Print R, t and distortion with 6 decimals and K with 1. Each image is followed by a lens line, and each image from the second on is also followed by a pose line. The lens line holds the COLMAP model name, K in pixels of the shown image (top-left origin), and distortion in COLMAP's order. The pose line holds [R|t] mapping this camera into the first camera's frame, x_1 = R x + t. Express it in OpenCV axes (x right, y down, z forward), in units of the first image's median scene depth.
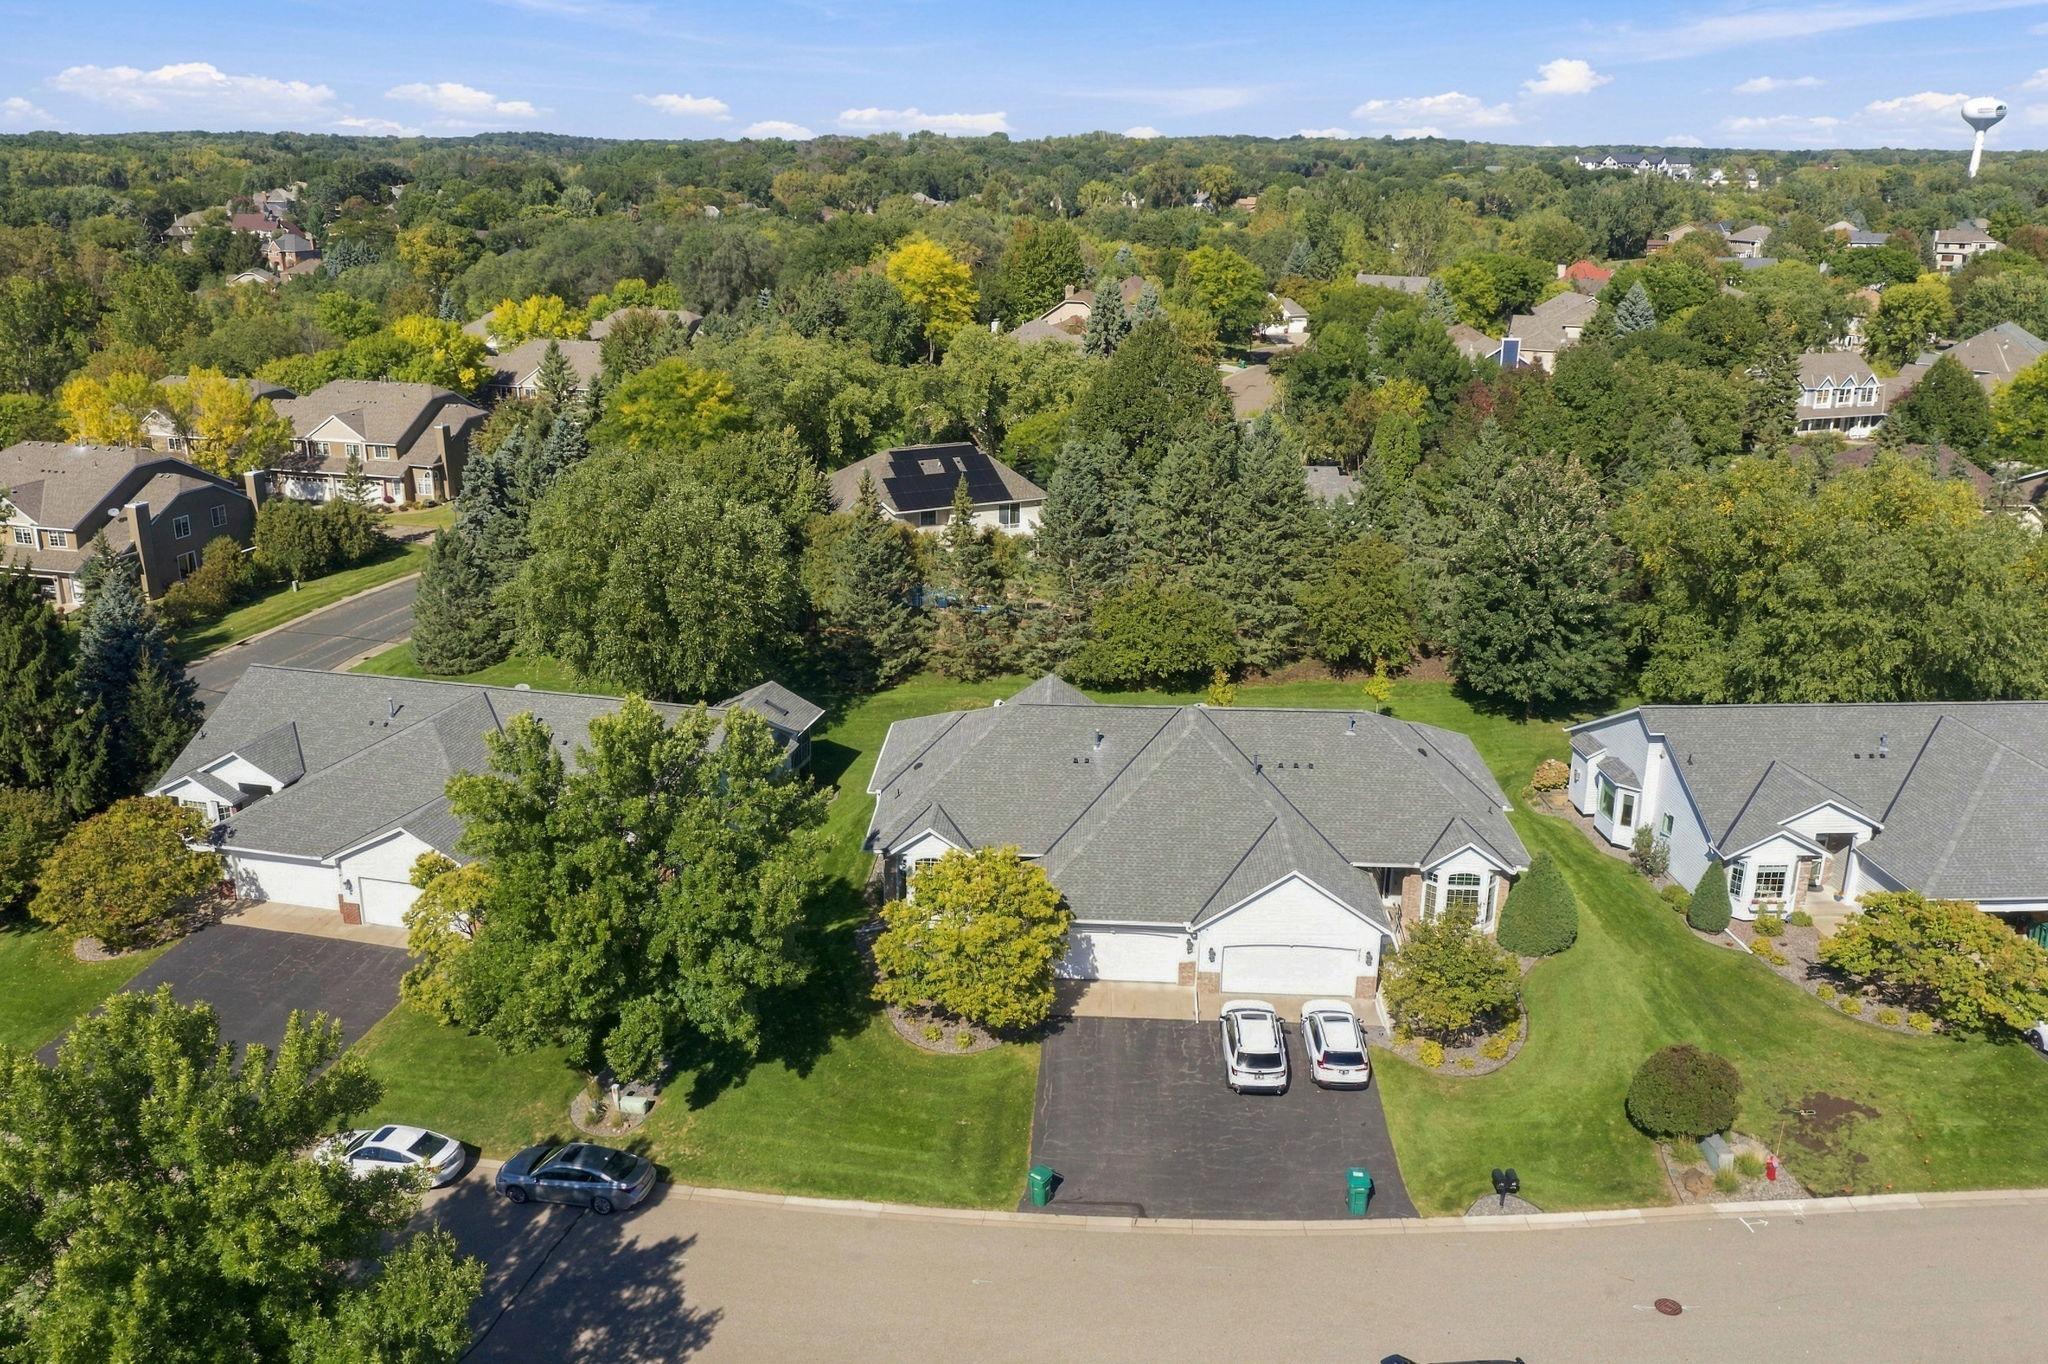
lens RADIAL K [[1630.6, 0, 1024.0], [0, 1630.6, 682.0], [0, 0, 1]] dist [0.000973, 0.003089]
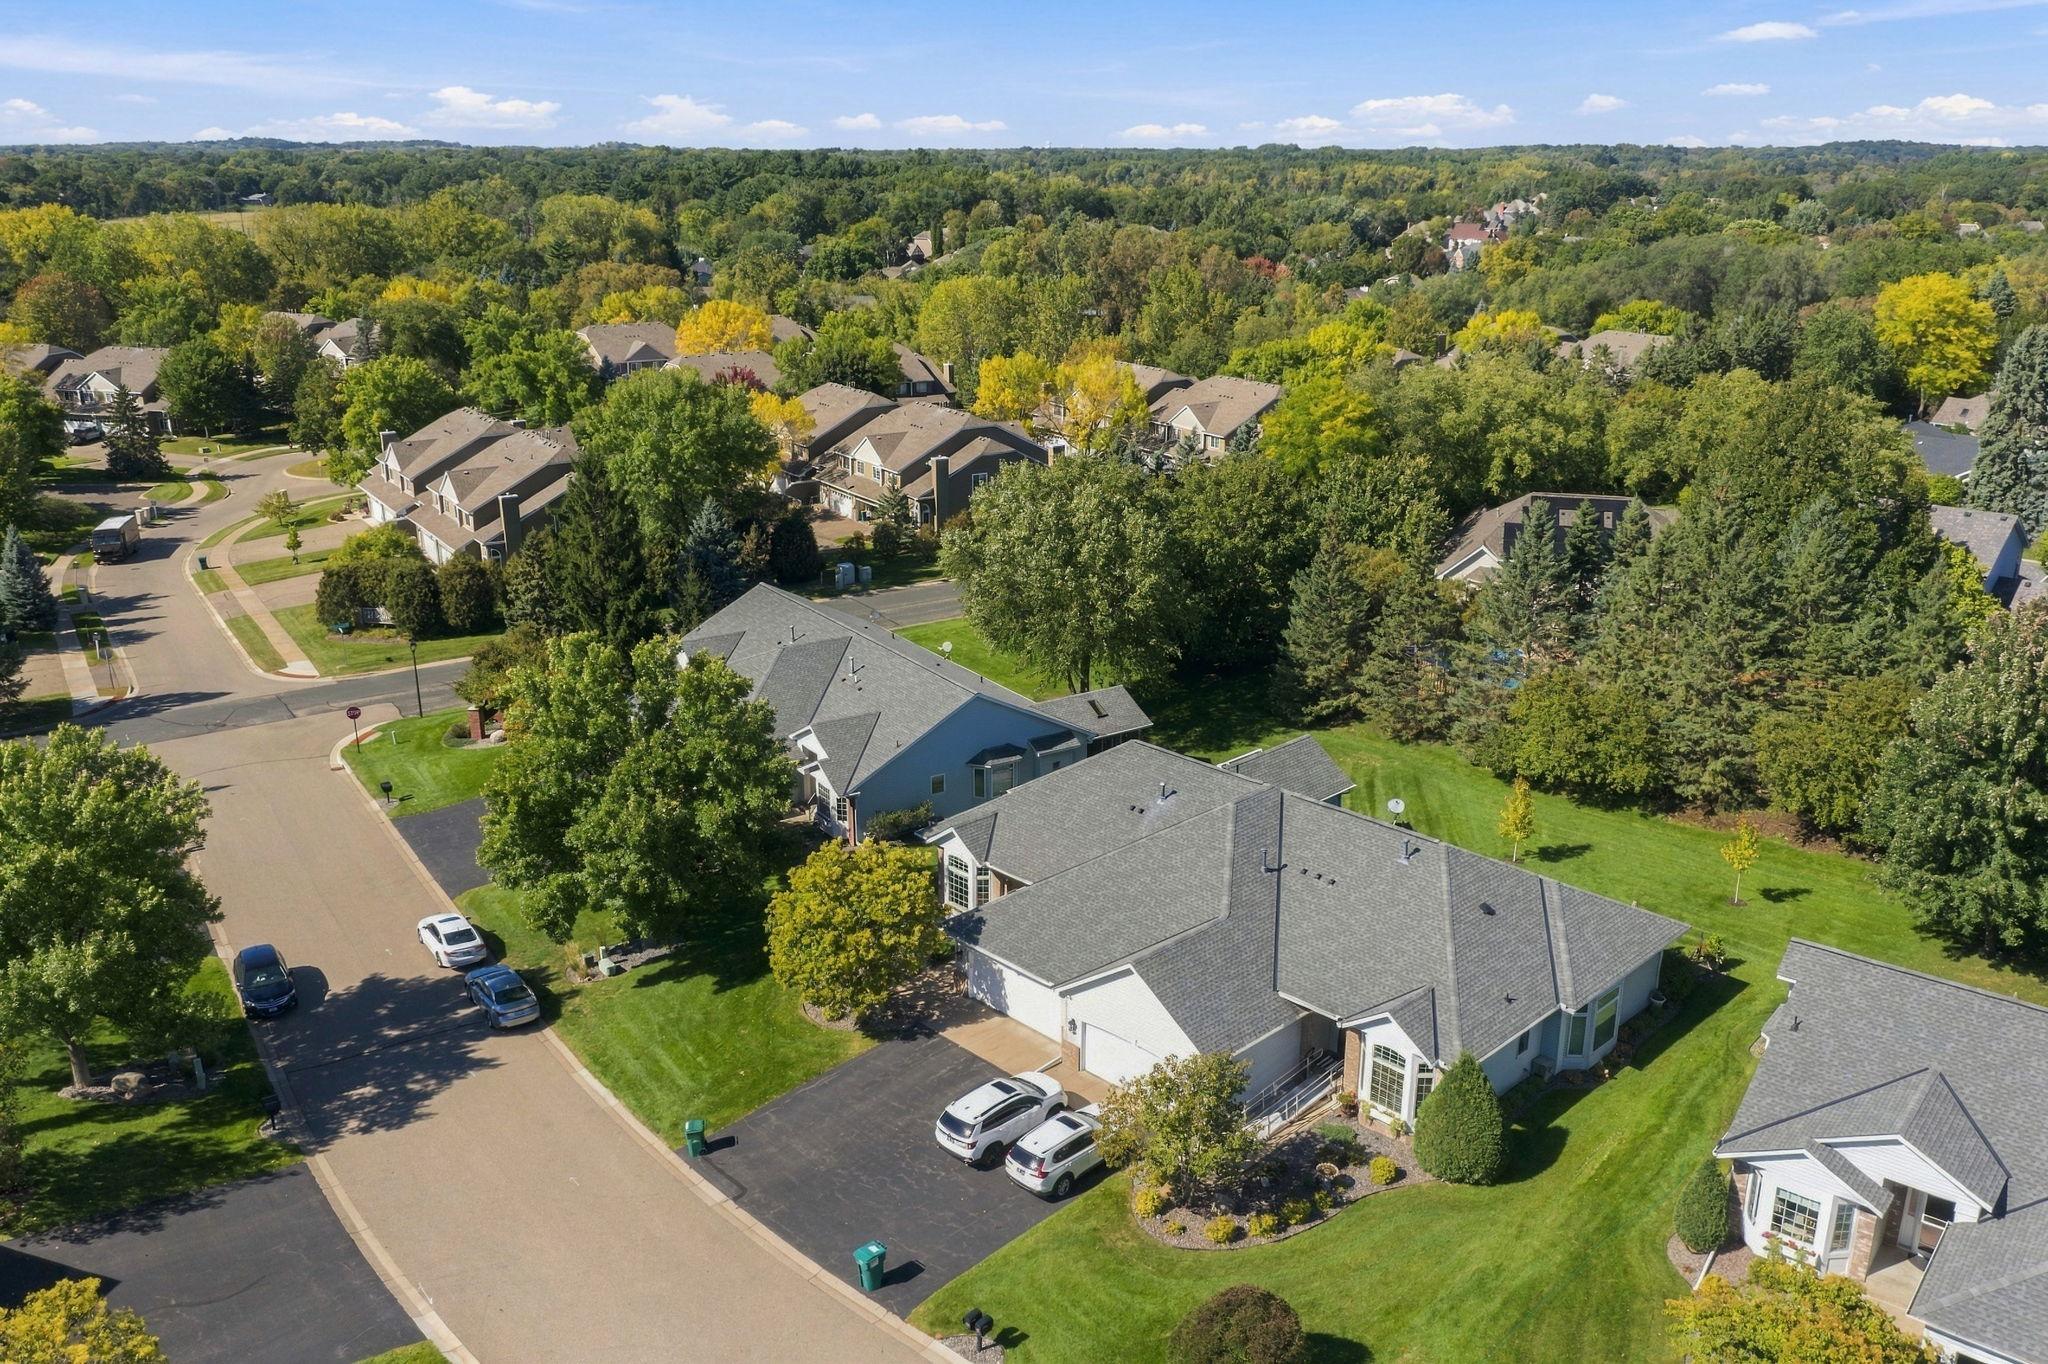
lens RADIAL K [[1630.6, 0, 1024.0], [0, 1630.6, 682.0], [0, 0, 1]] dist [0.000973, 0.003089]
pose [[0.729090, 0.203637, -0.653422, 0.614261], [-0.207433, 0.975553, 0.072575, -0.083417], [0.652227, 0.082628, 0.753507, 0.225108]]
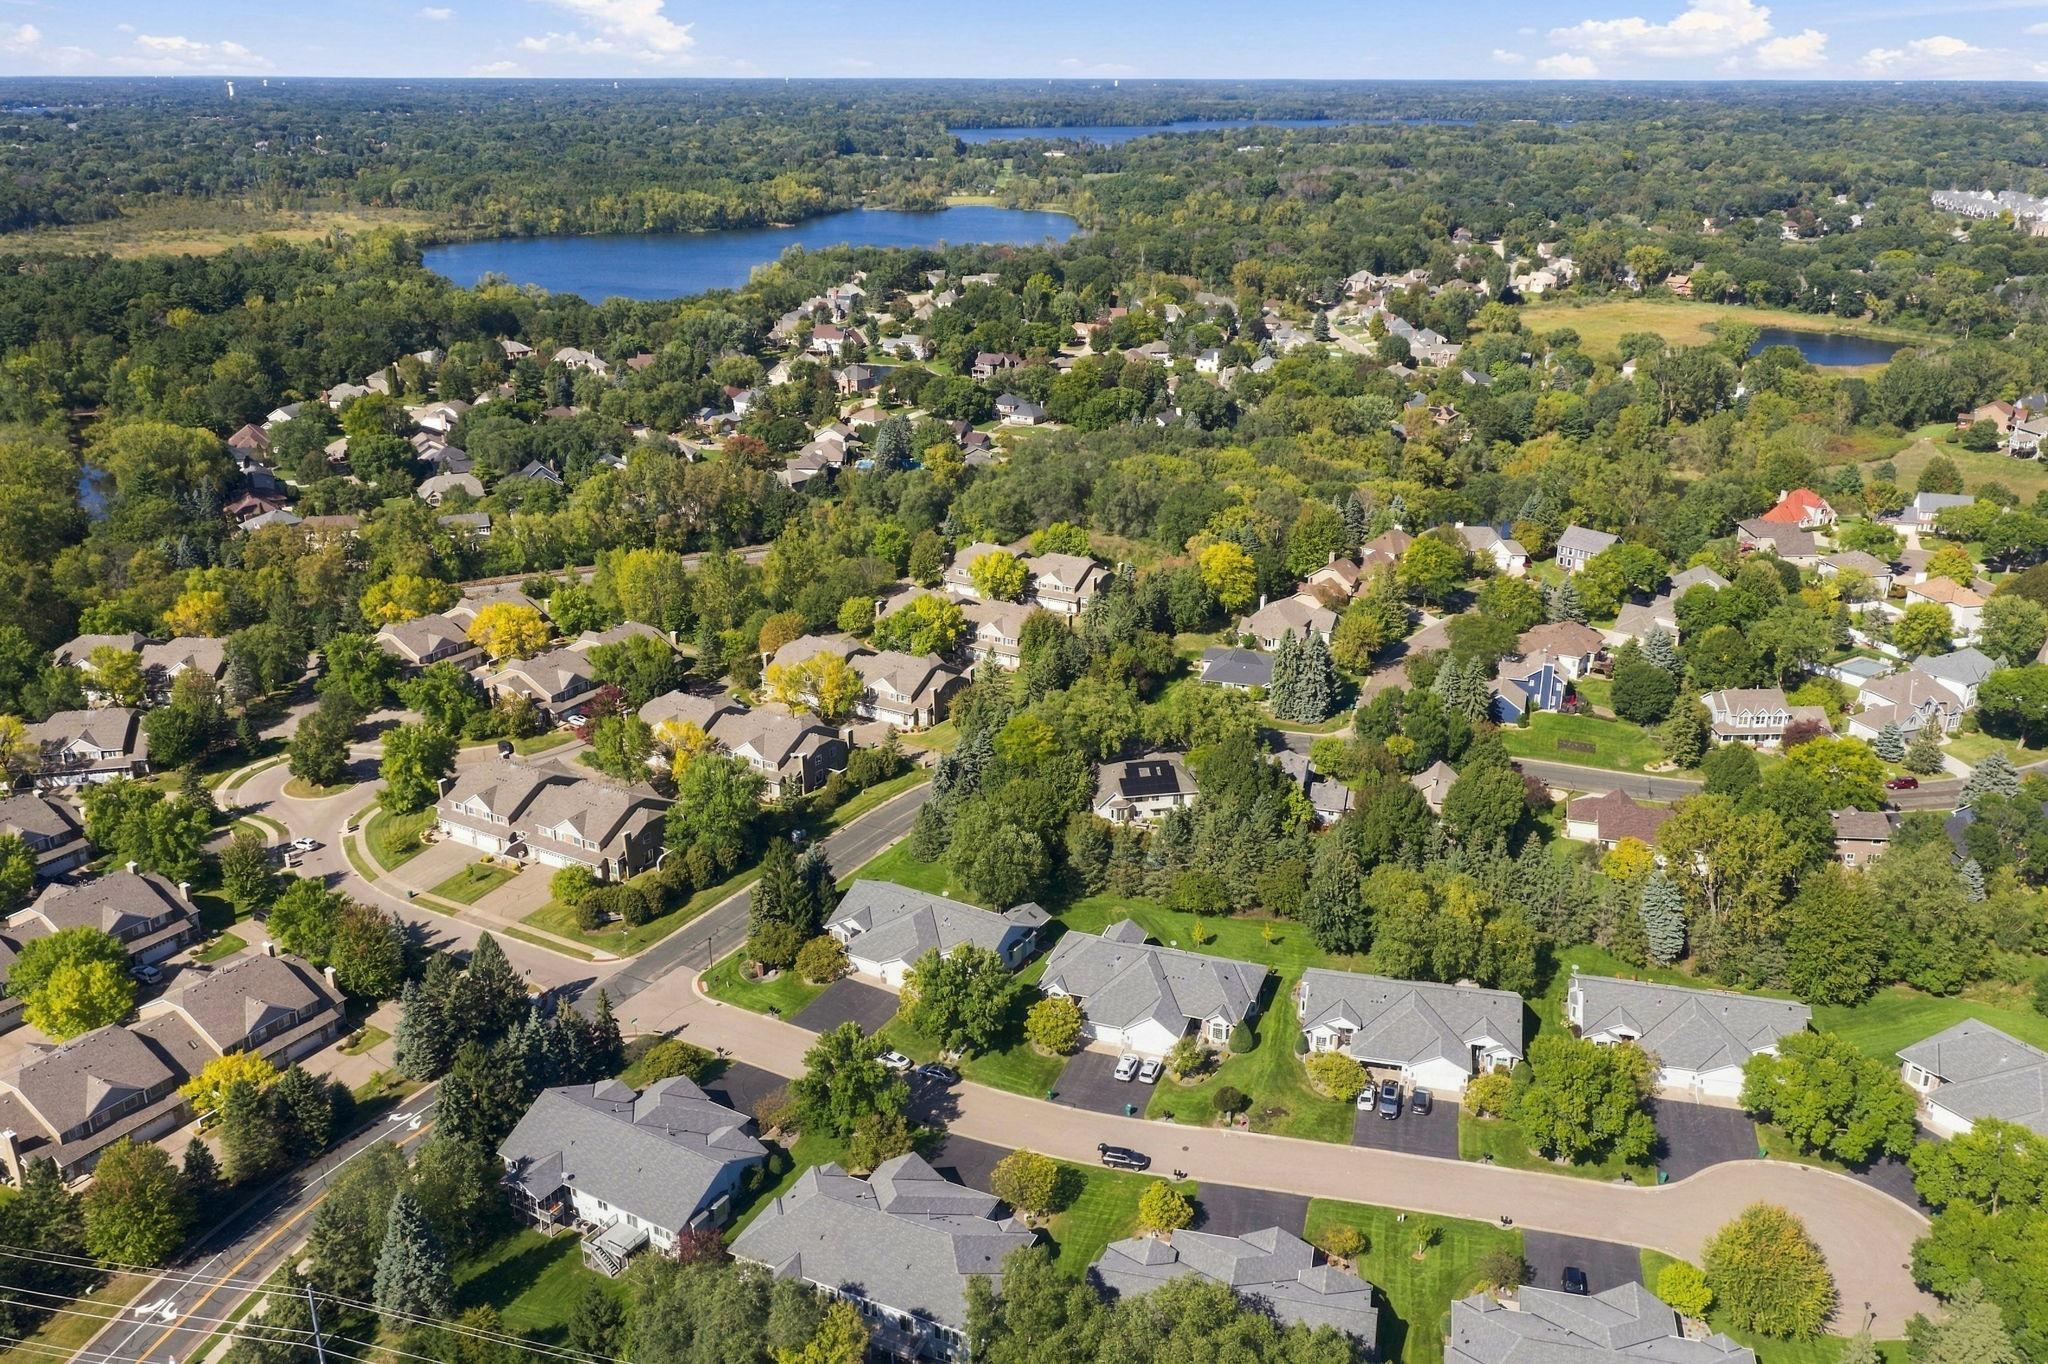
lens RADIAL K [[1630.6, 0, 1024.0], [0, 1630.6, 682.0], [0, 0, 1]] dist [0.000973, 0.003089]
pose [[0.954537, 0.092048, -0.283524, 0.710117], [-0.081099, 0.995444, 0.050144, -0.631756], [0.286848, -0.024871, 0.957653, -1.991437]]
